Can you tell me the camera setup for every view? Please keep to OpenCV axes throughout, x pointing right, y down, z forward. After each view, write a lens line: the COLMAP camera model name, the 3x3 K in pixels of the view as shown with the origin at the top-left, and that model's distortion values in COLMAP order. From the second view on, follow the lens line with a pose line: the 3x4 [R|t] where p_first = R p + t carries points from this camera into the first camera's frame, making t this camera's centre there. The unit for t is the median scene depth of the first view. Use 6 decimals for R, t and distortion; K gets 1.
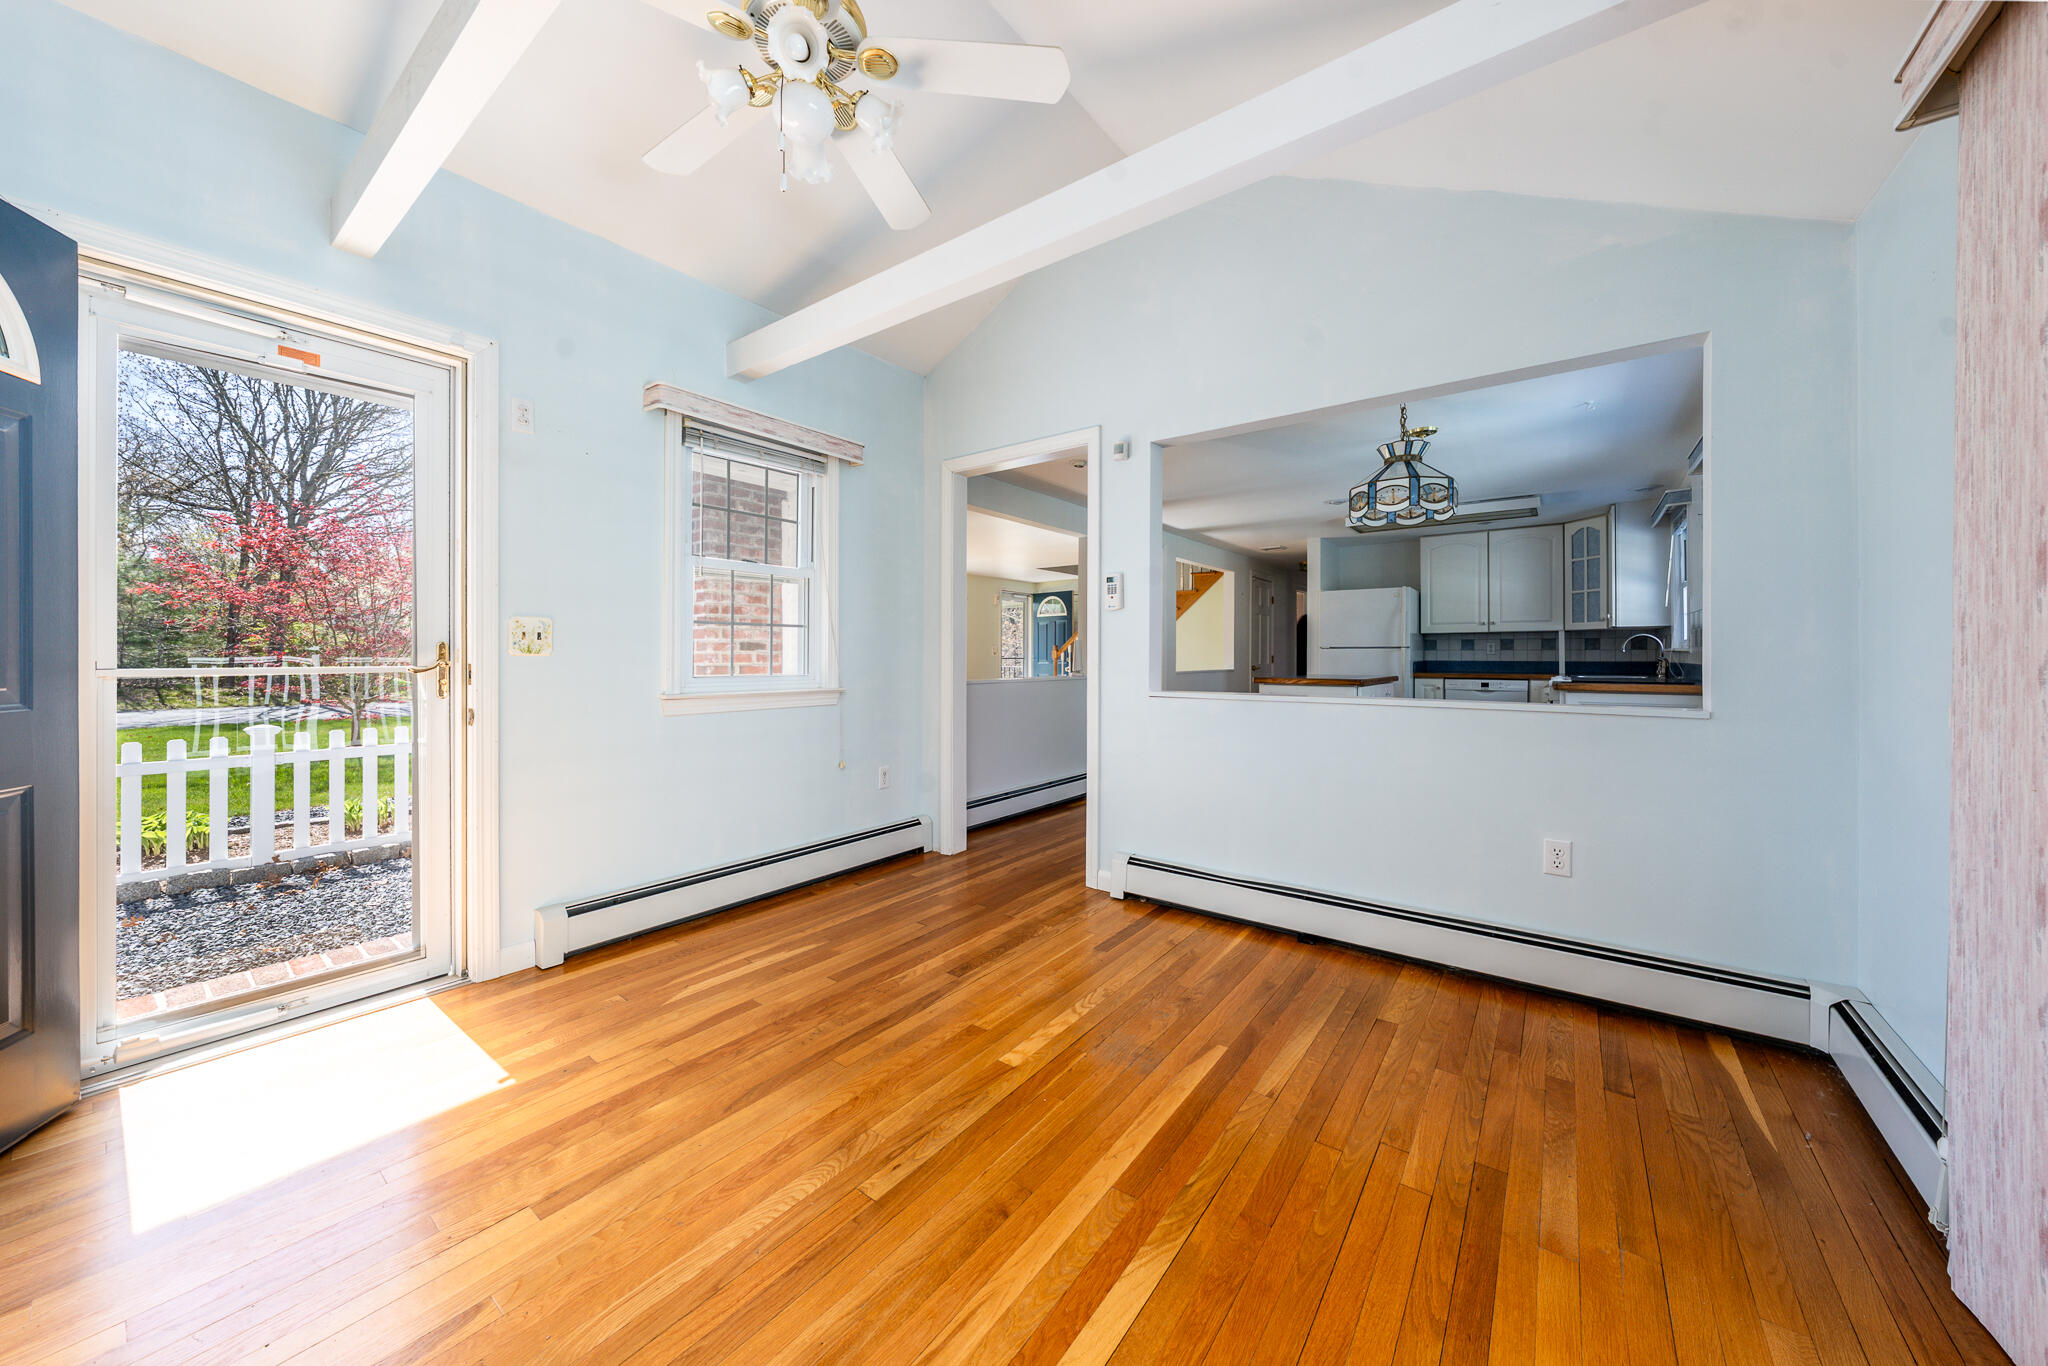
lens RADIAL K [[730.6, 0, 1026.9], [0, 730.6, 663.5], [0, 0, 1]] dist [-0.010169, 0.000209]
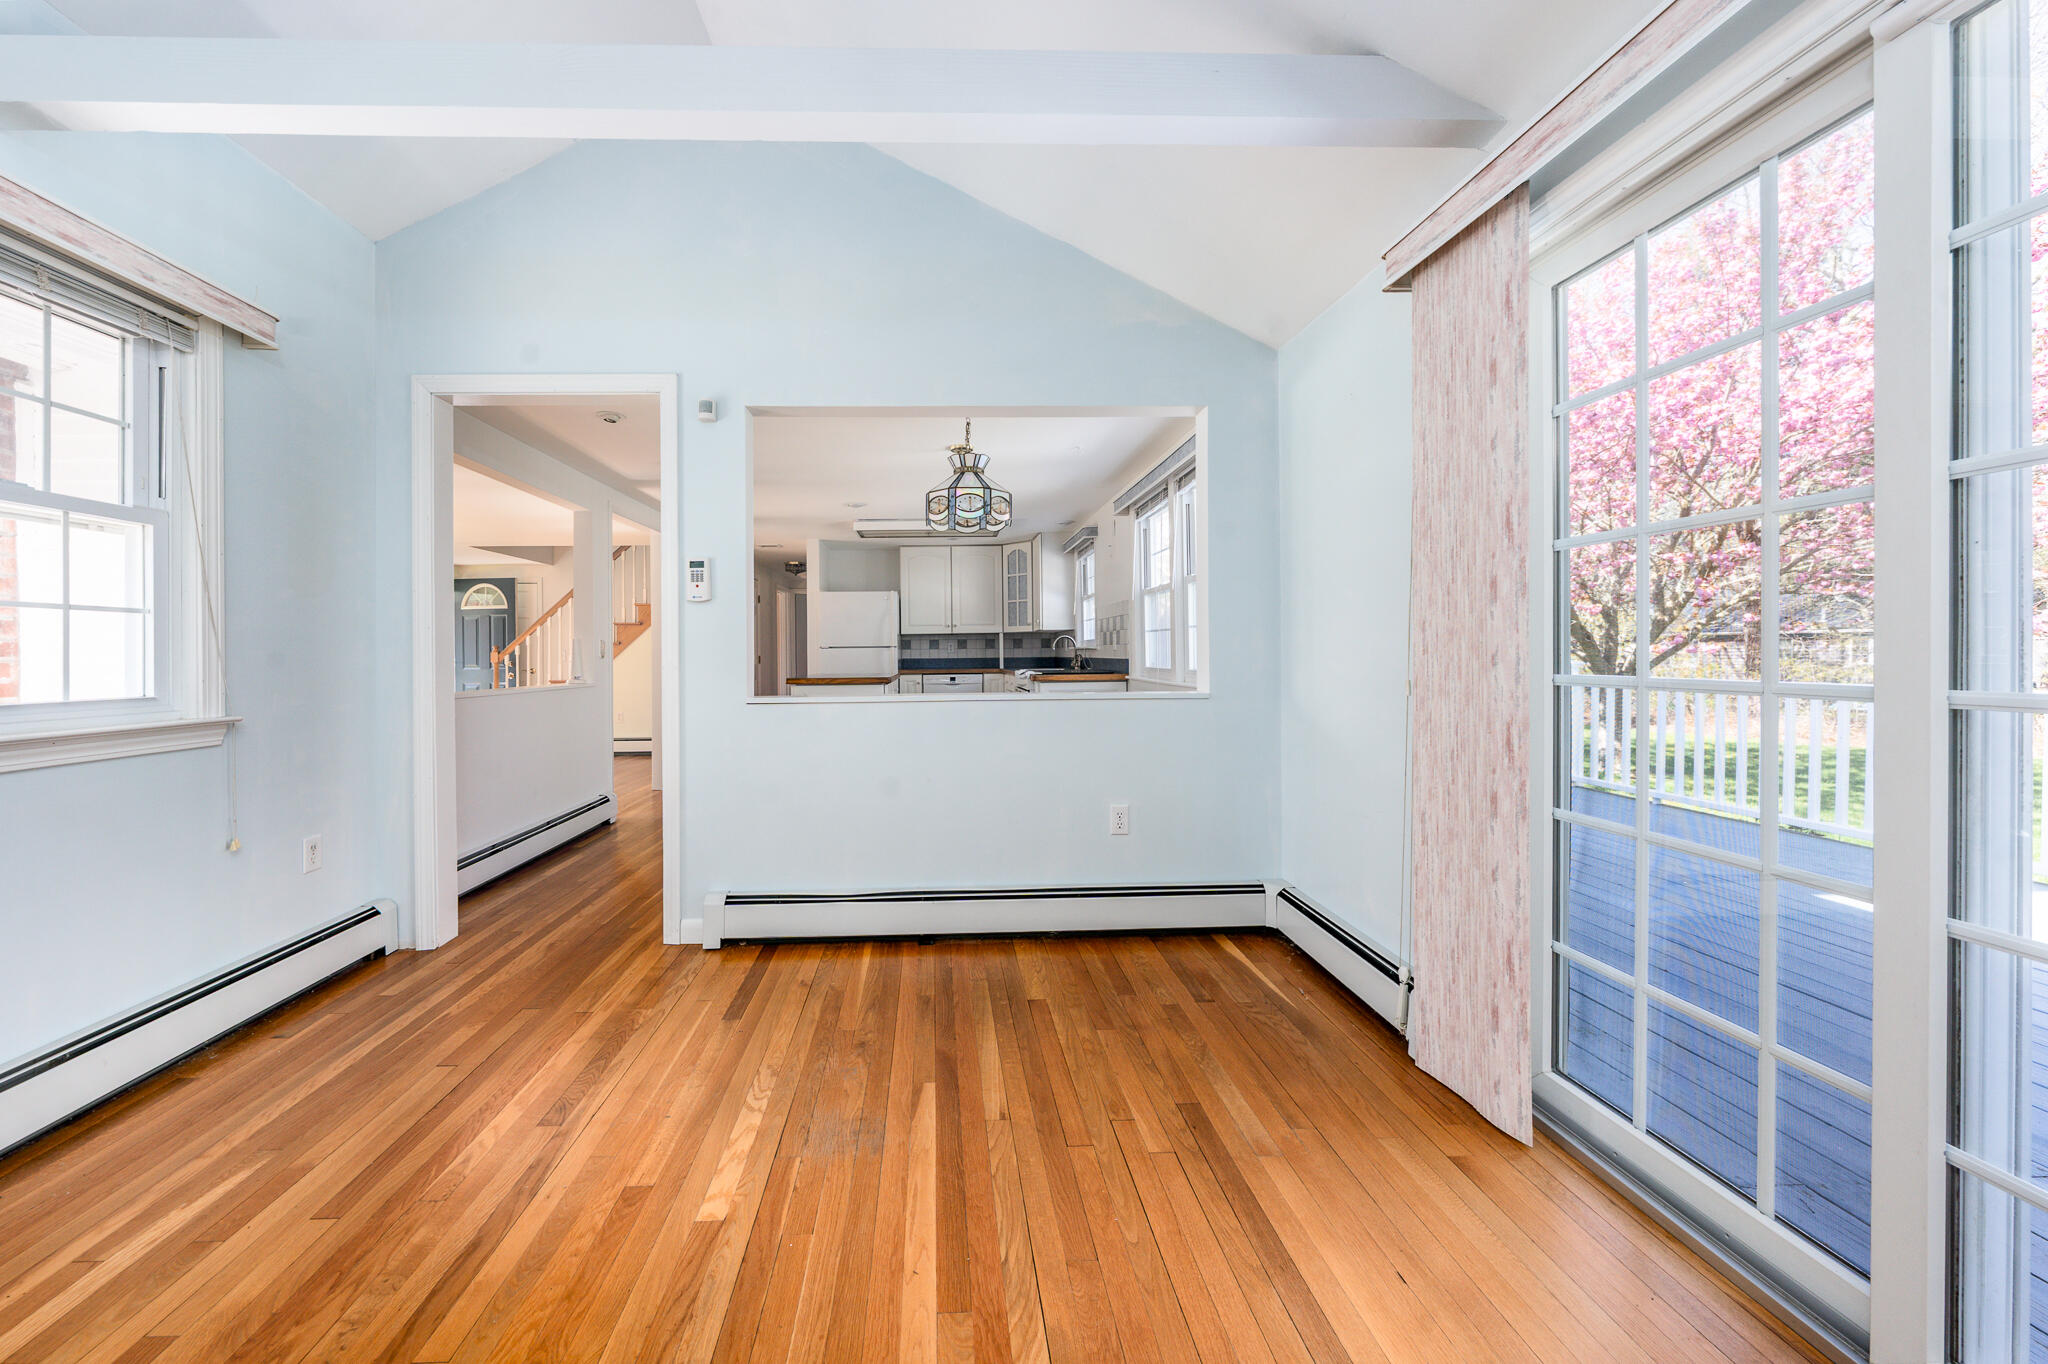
lens RADIAL K [[730.6, 0, 975.6], [0, 730.6, 666.0], [0, 0, 1]] dist [-0.010169, 0.000209]
pose [[0.771820, -0.020335, 0.635516, -0.168365], [0.019020, 0.999780, 0.008892, -0.002146], [-0.635557, 0.005224, 0.772036, 0.169378]]
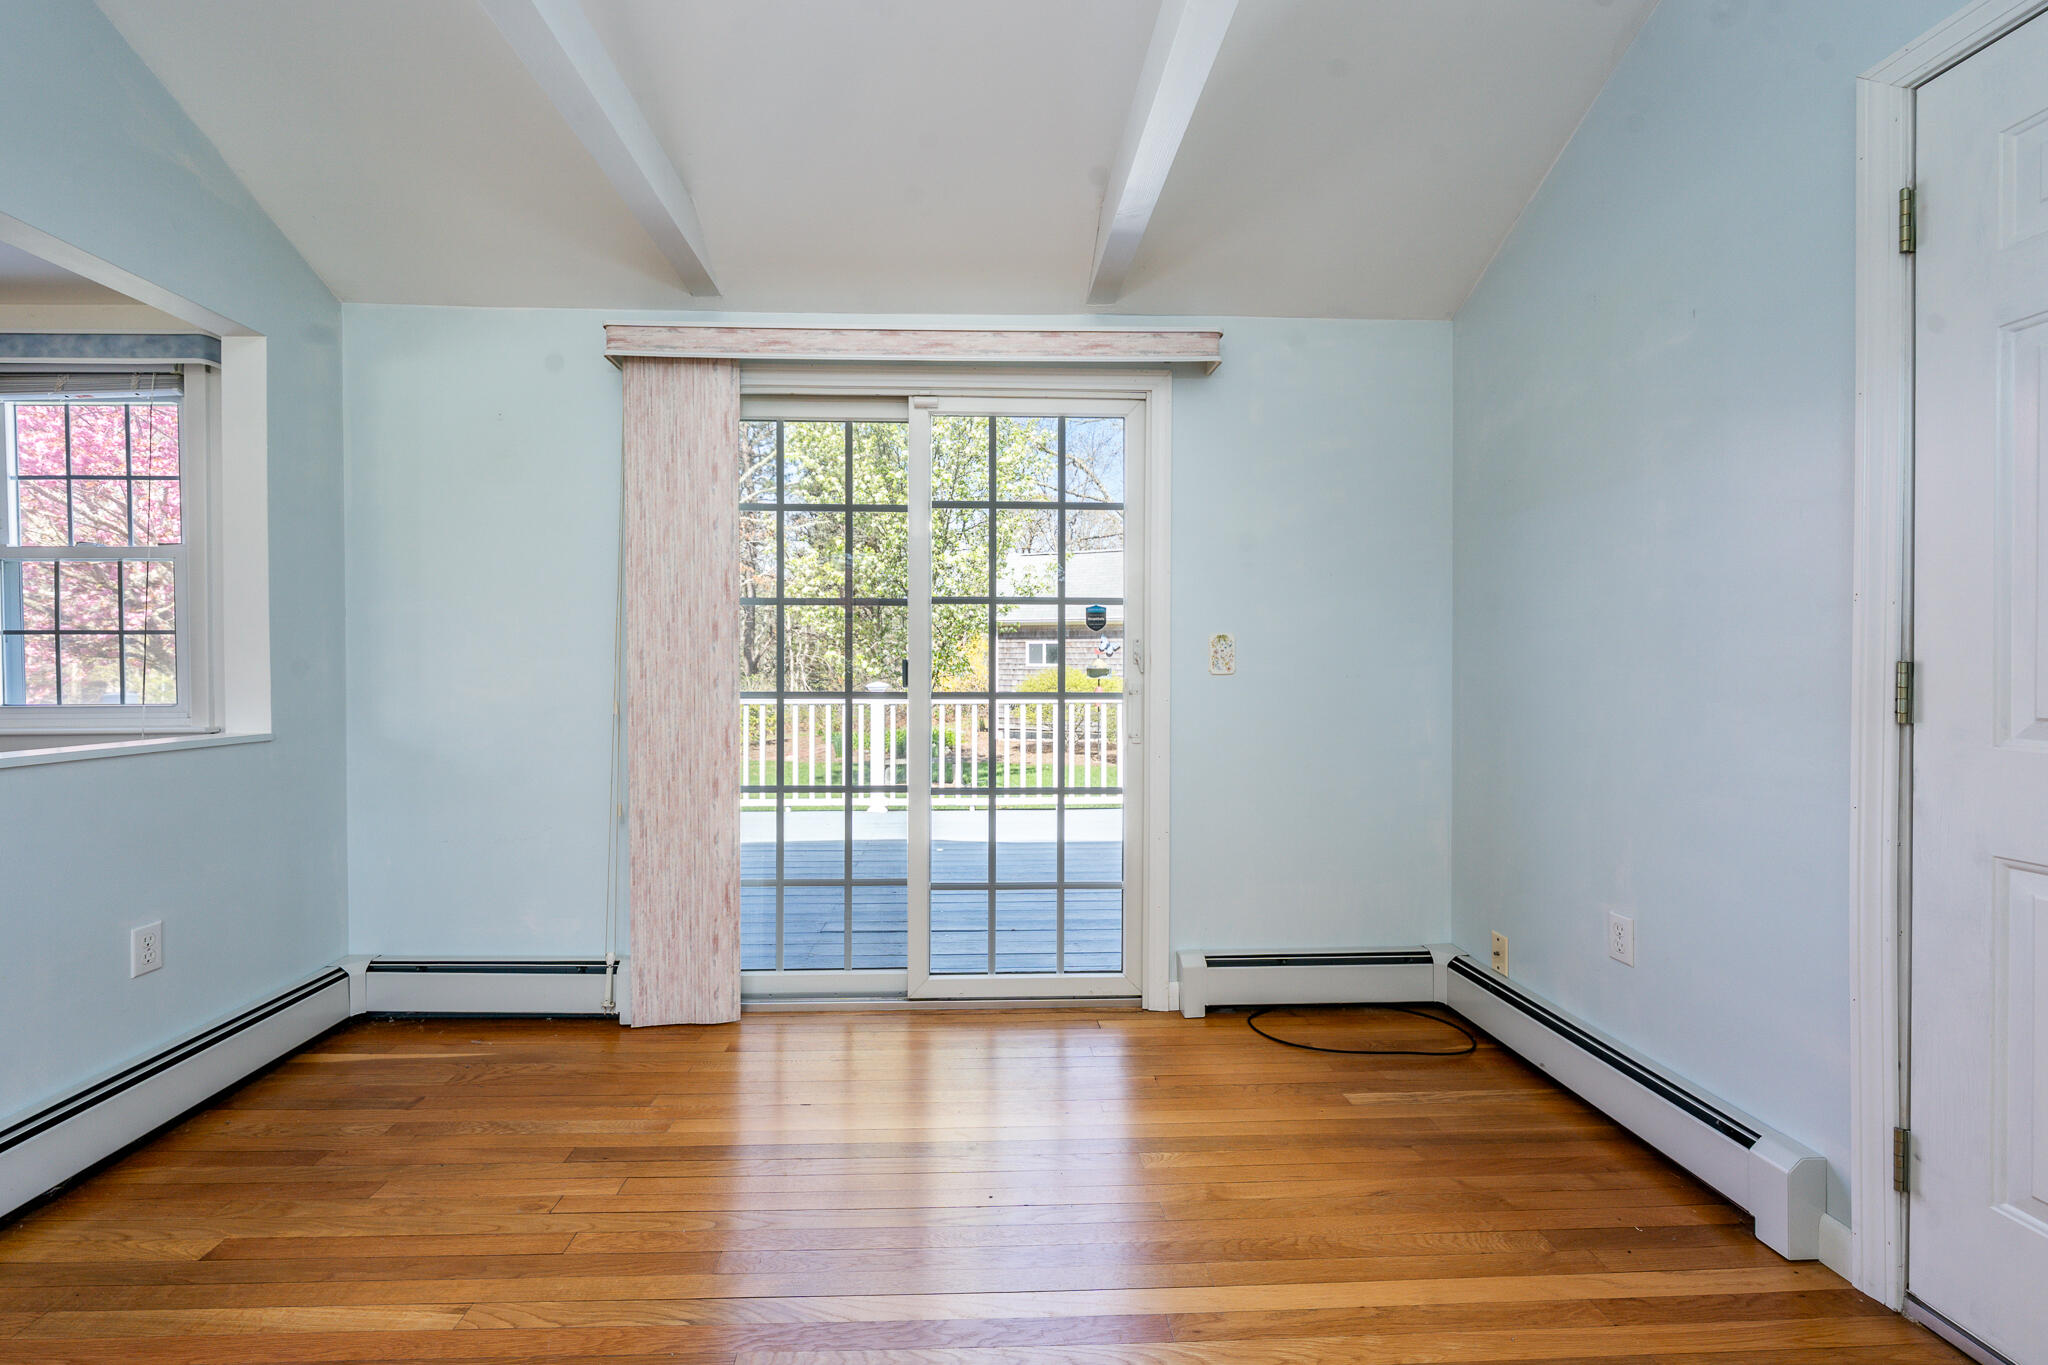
lens RADIAL K [[812.7, 0, 978.9], [0, 812.7, 666.7], [0, 0, 1]] dist [0.000800, -0.001007]
pose [[-0.613383, -0.005949, 0.789763, -0.348691], [0.012882, 0.999763, 0.017536, -0.021297], [-0.789681, 0.020930, -0.613161, 0.634427]]
